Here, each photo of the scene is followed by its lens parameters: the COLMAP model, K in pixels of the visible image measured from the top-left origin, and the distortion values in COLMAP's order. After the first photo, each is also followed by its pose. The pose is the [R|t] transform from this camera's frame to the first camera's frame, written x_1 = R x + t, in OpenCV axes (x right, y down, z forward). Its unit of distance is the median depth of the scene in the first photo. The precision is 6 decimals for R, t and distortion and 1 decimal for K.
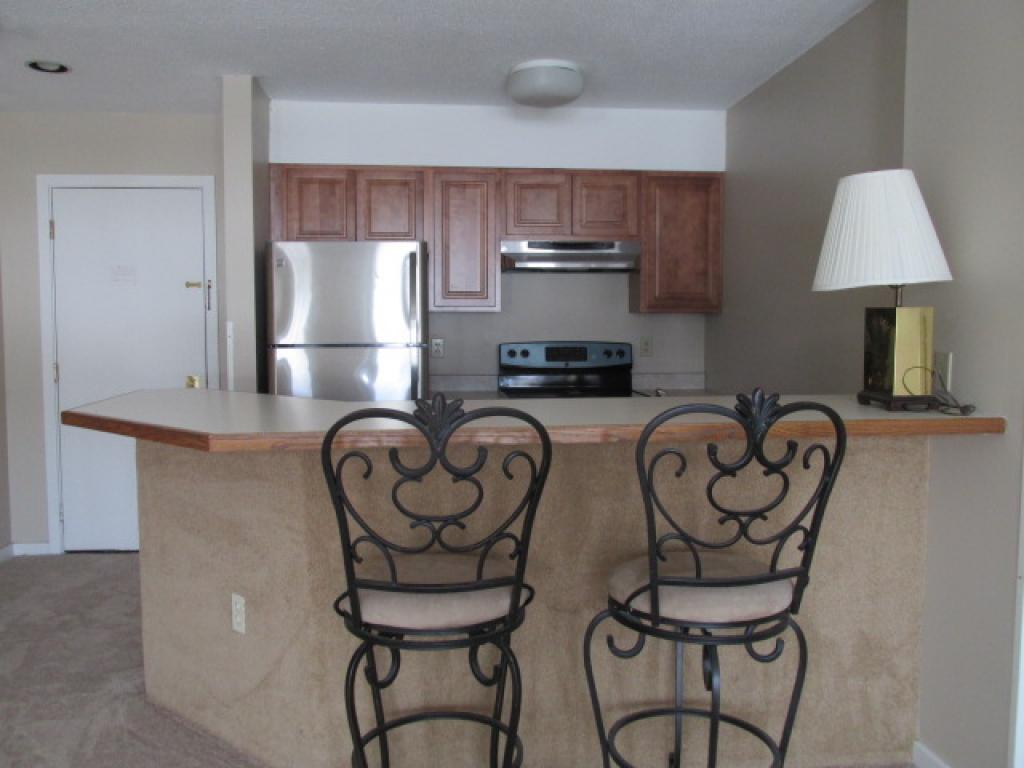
lens RADIAL K [[858.2, 0, 510.1], [0, 858.2, 387.2], [0, 0, 1]] dist [-0.024511, -0.004795]
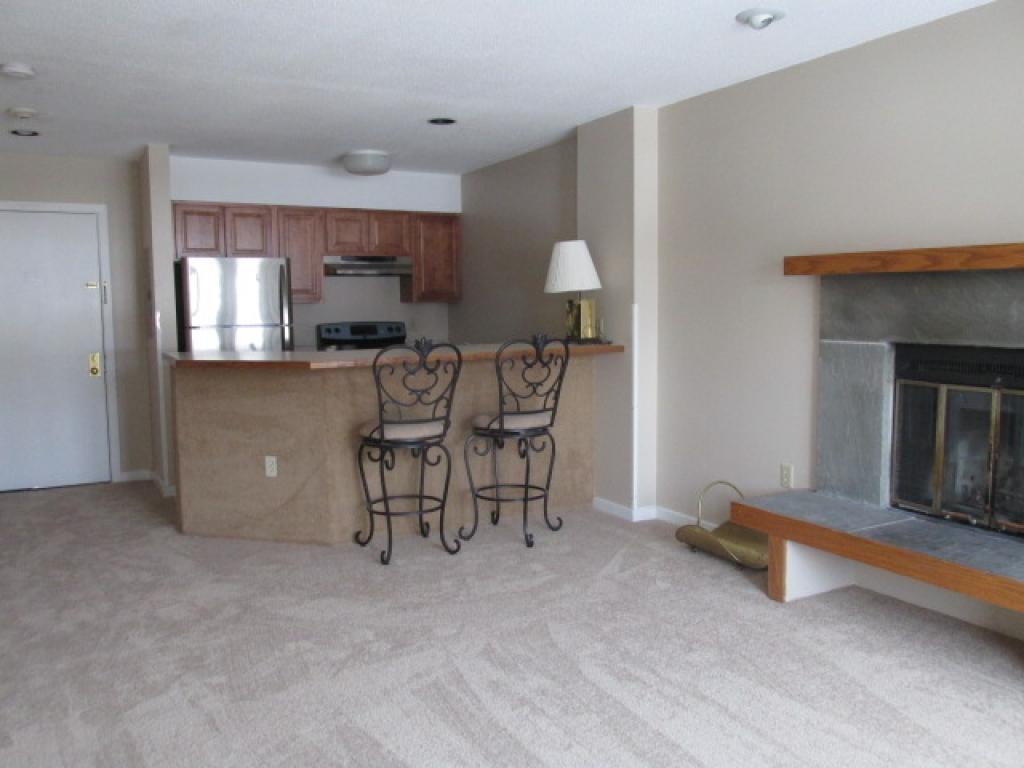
lens RADIAL K [[858.2, 0, 510.1], [0, 858.2, 387.2], [0, 0, 1]] dist [-0.024511, -0.004795]
pose [[0.919258, -0.047973, 0.390721, -0.542825], [0.041847, 0.998831, 0.024184, 0.065836], [-0.391424, -0.005881, 0.920192, -0.900152]]
